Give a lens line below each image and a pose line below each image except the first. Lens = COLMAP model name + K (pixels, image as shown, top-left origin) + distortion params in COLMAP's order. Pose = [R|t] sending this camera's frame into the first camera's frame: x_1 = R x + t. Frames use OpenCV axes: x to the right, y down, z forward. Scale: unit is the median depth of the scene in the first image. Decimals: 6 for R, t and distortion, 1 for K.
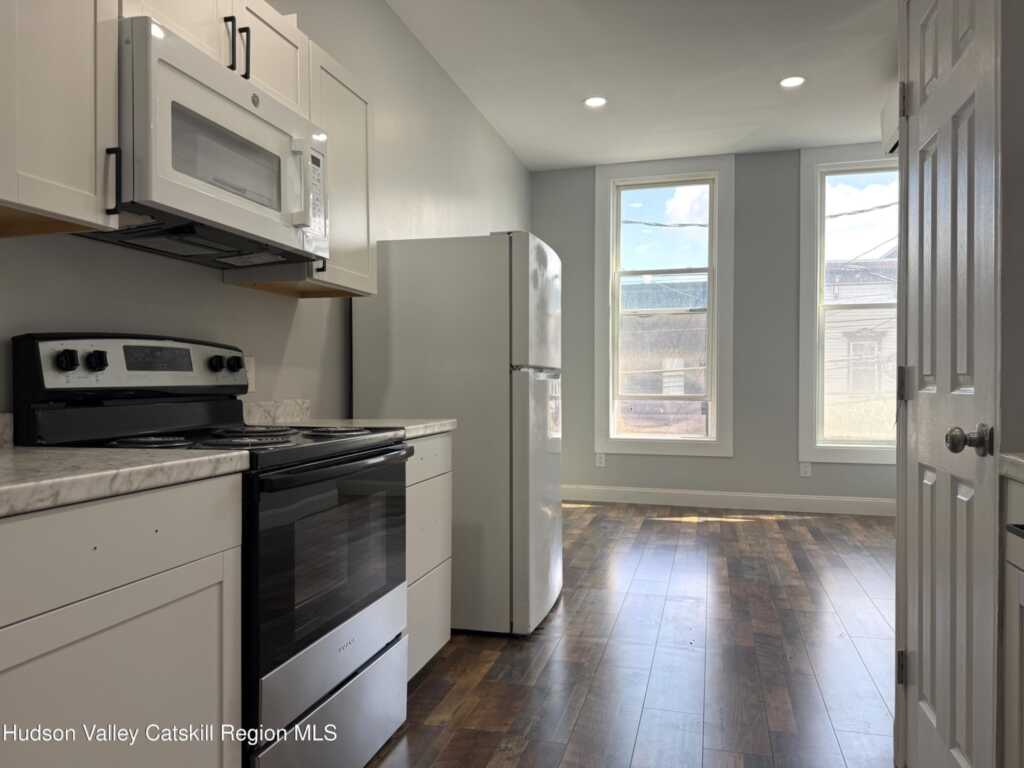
lens RADIAL K [[716.0, 0, 506.3], [0, 716.0, 384.2], [0, 0, 1]] dist [0.065751, -0.018001]
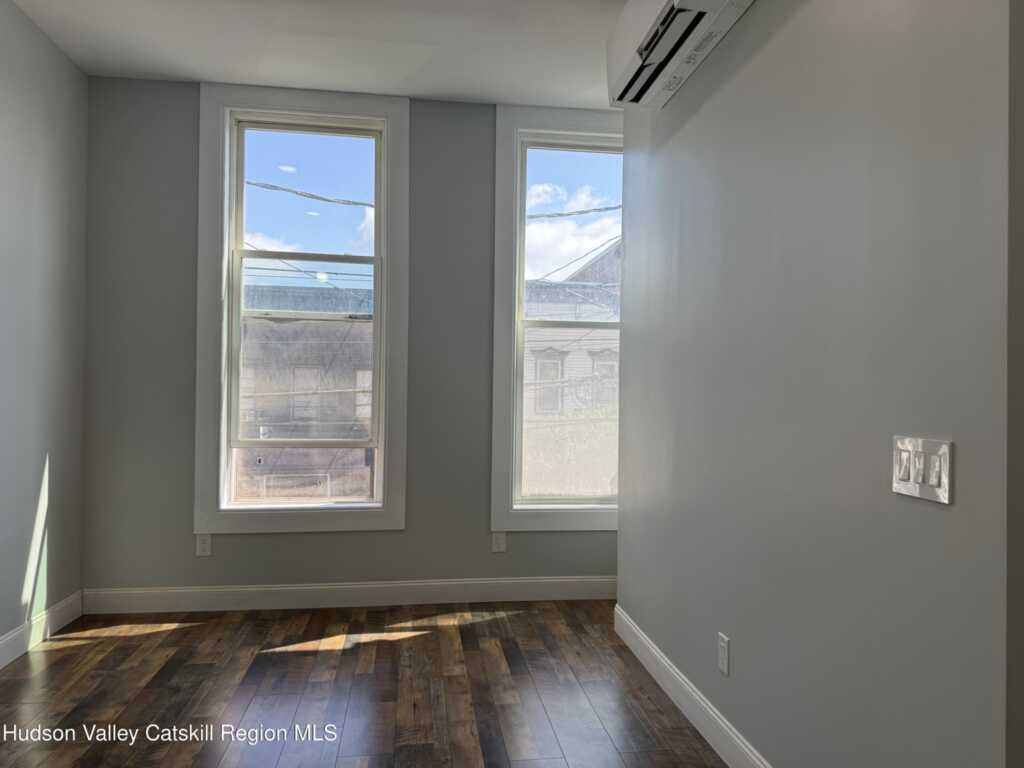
lens RADIAL K [[716.0, 0, 510.9], [0, 716.0, 382.5], [0, 0, 1]] dist [0.065751, -0.018001]
pose [[0.917026, 0.014996, 0.398545, 0.125584], [-0.008153, 0.999789, -0.018859, -0.028119], [-0.398744, 0.014045, 0.916955, 0.310807]]
